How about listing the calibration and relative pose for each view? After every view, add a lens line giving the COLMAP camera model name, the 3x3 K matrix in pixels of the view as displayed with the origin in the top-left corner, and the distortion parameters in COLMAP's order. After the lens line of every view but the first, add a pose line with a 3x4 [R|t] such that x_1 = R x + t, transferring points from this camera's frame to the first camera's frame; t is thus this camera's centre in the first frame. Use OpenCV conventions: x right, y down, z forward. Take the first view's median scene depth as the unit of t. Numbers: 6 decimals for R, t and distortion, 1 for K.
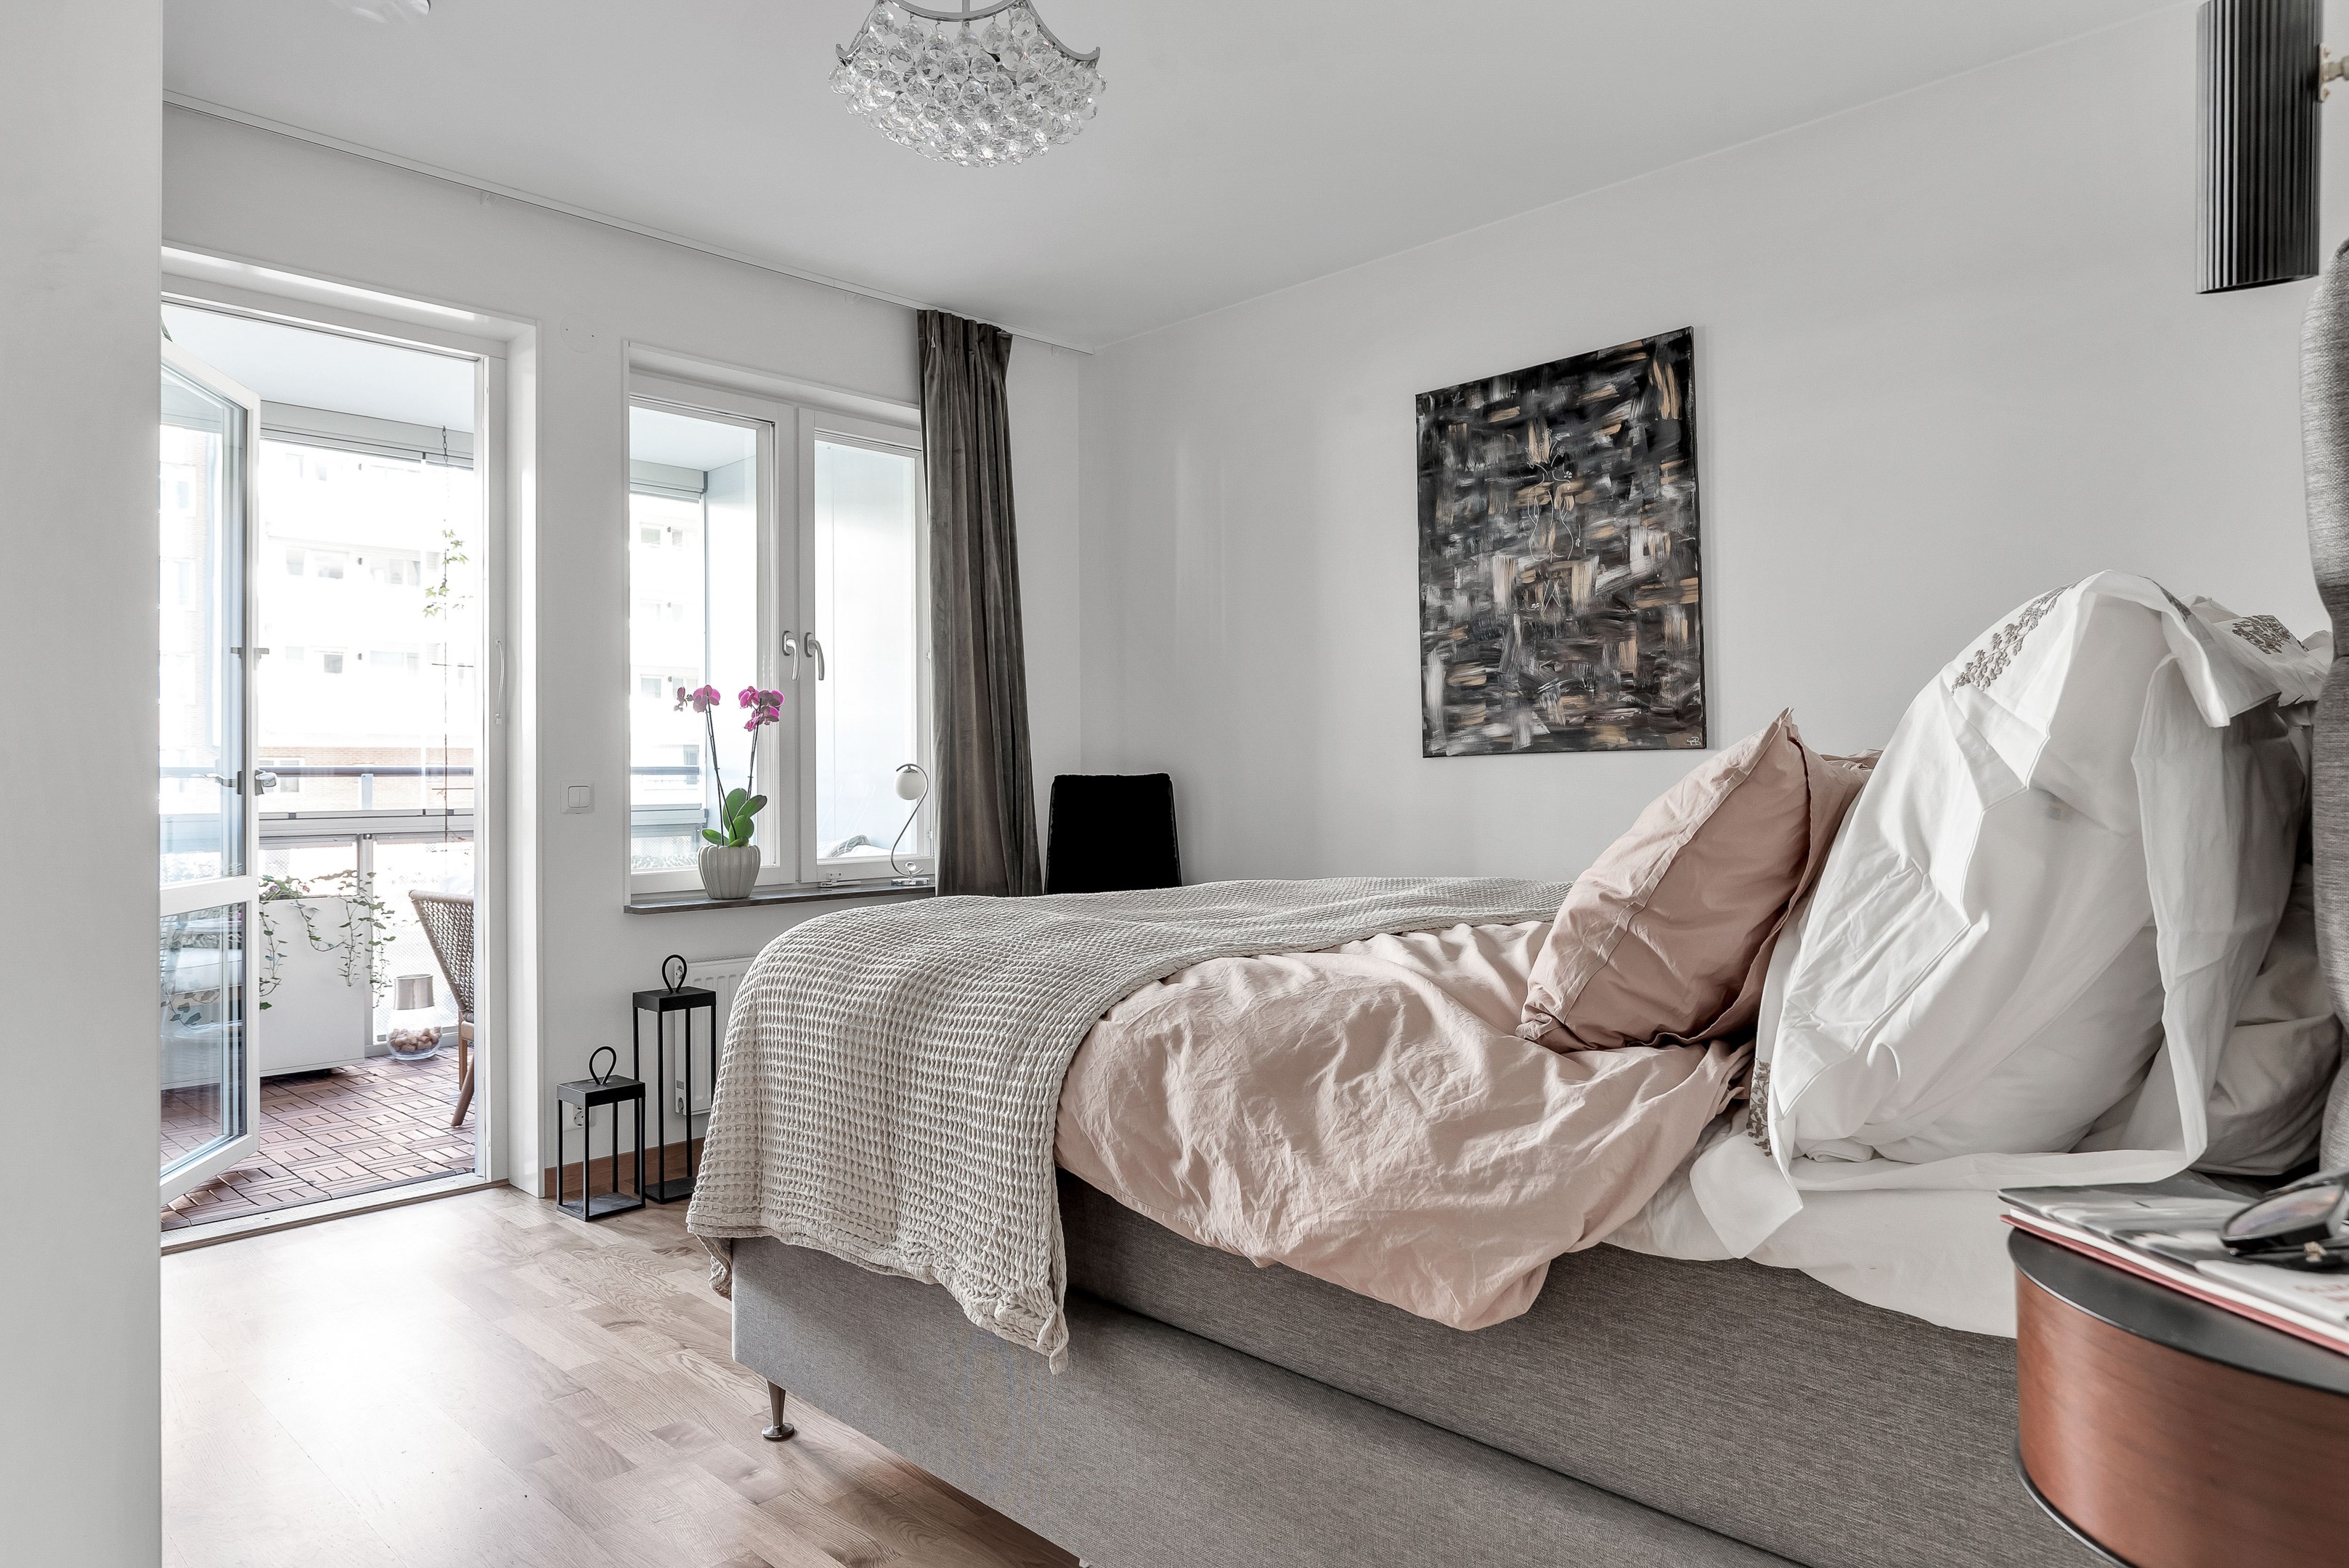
lens RADIAL K [[1429.4, 0, 1176.7], [0, 1429.4, 774.3], [0, 0, 1]] dist [-0.000690, -0.002523]
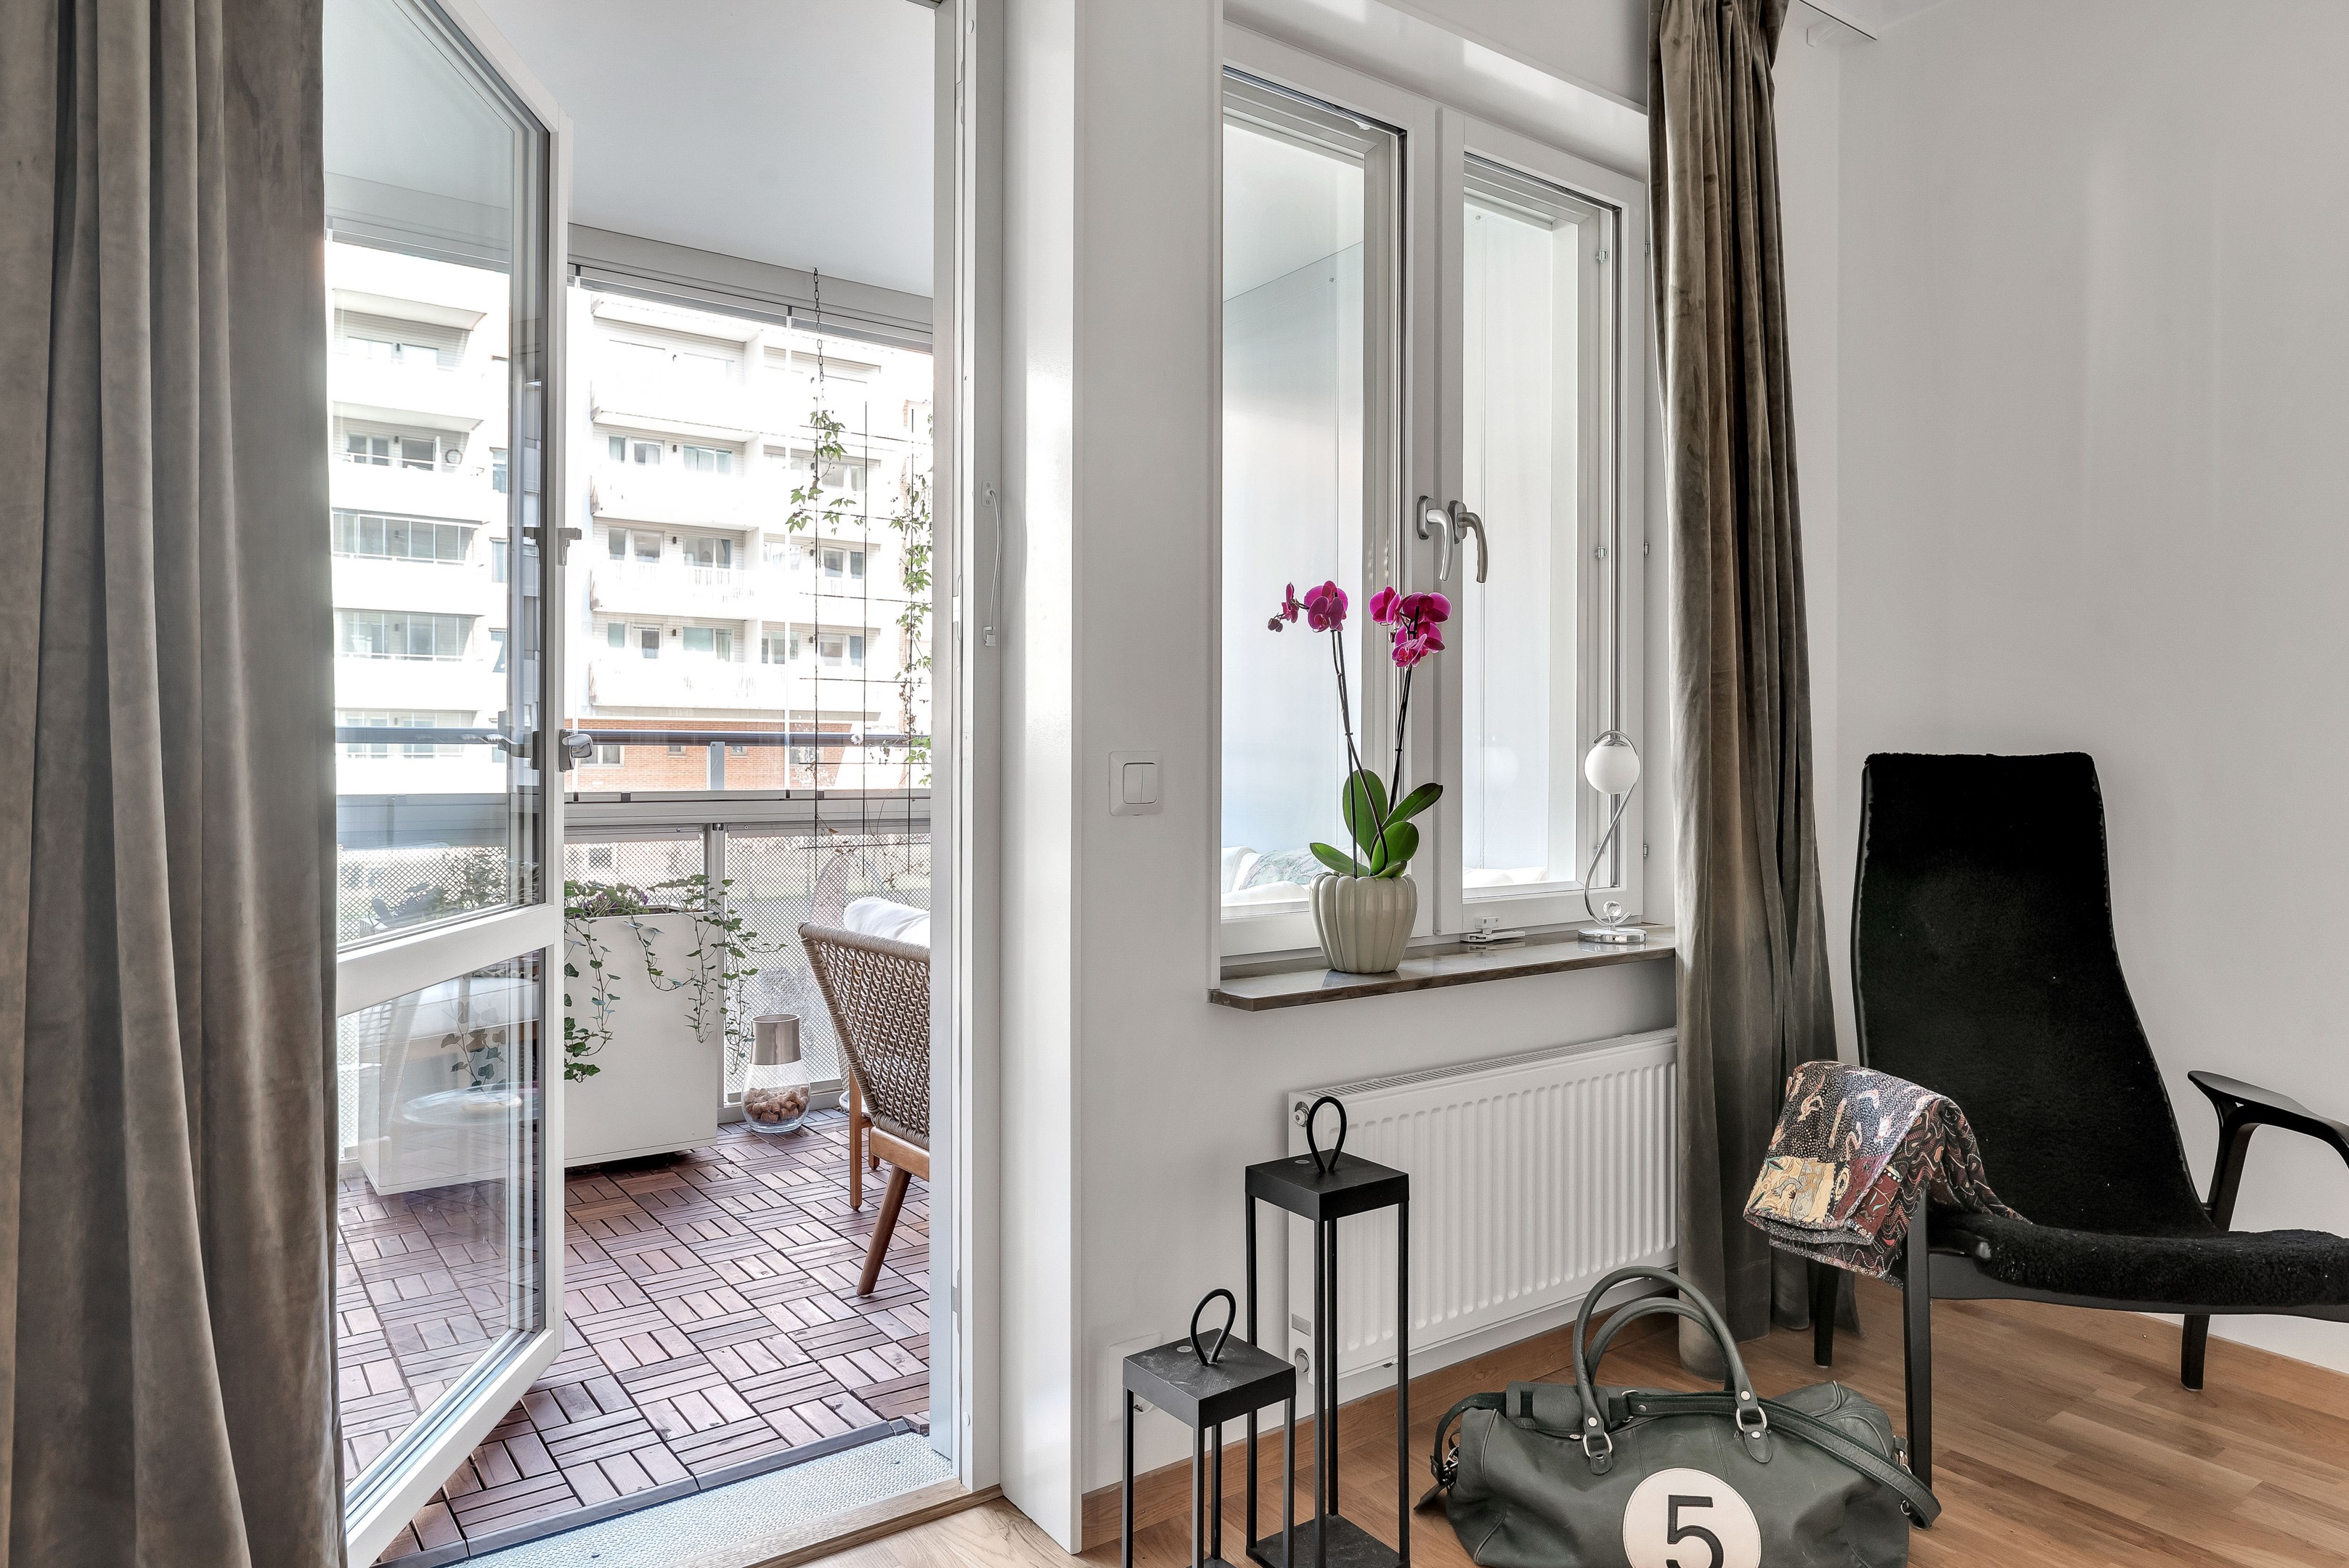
lens RADIAL K [[1429.4, 0, 1173.6], [0, 1429.4, 782.4], [0, 0, 1]] dist [-0.000690, -0.002523]
pose [[0.983805, 0.014060, -0.178689, -0.222758], [-0.010543, 0.999732, 0.020614, 0.002995], [0.178931, -0.018396, 0.983690, 0.346801]]
